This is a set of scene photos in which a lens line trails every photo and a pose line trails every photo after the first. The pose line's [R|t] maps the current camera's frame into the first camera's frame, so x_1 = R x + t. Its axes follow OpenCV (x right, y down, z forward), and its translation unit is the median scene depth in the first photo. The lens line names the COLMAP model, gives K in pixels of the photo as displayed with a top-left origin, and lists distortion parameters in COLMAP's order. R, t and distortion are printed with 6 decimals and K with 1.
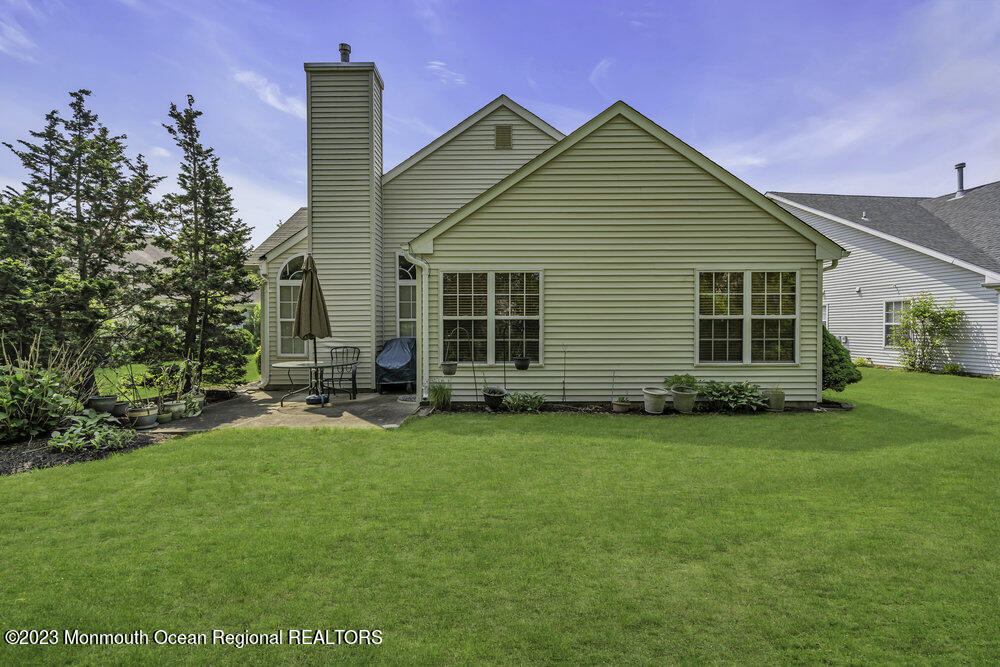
lens RADIAL K [[457.1, 0, 499.2], [0, 457.1, 337.6], [0, 0, 1]] dist [-0.004358, 0.003729]
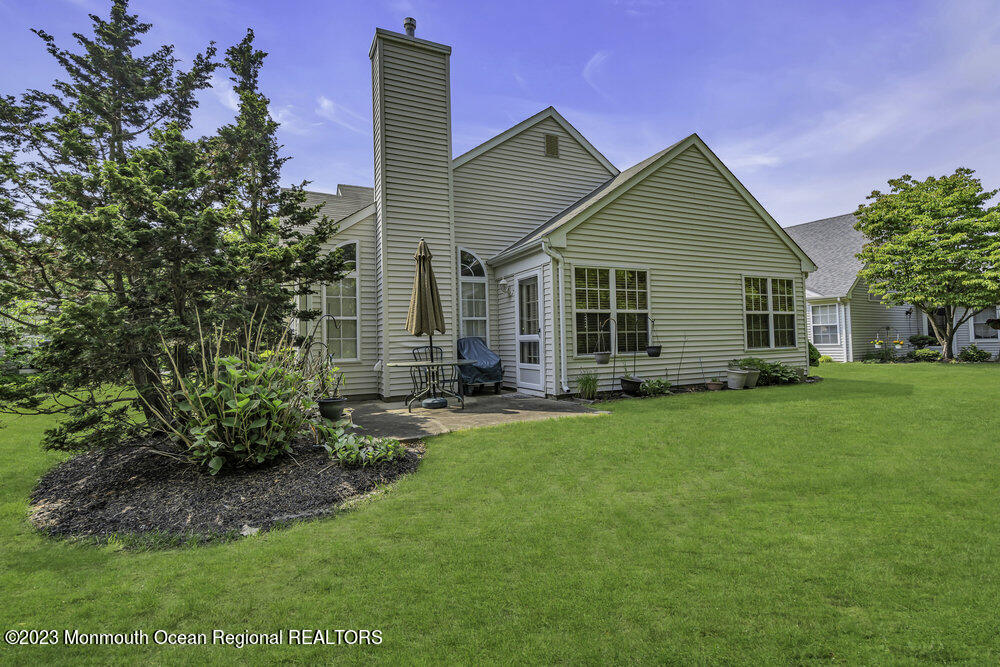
lens RADIAL K [[444.6, 0, 496.0], [0, 444.6, 323.7], [0, 0, 1]] dist [0.000254, 0.000180]
pose [[0.909344, -0.001502, 0.416041, -0.700652], [0.021755, 0.998797, -0.043942, 0.025701], [-0.415475, 0.049010, 0.908283, 0.169297]]
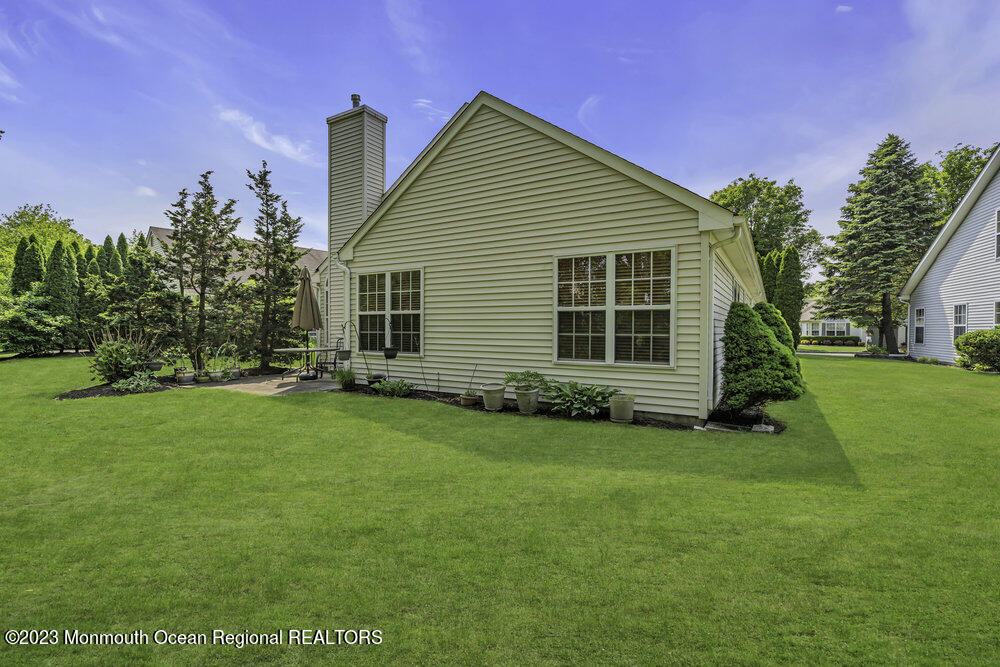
lens RADIAL K [[457.1, 0, 494.0], [0, 457.1, 343.7], [0, 0, 1]] dist [-0.004358, 0.003729]
pose [[0.857128, 0.023395, -0.514572, 0.789371], [-0.022679, 0.999713, 0.007676, 0.018989], [0.514604, 0.005091, 0.857413, 0.165628]]
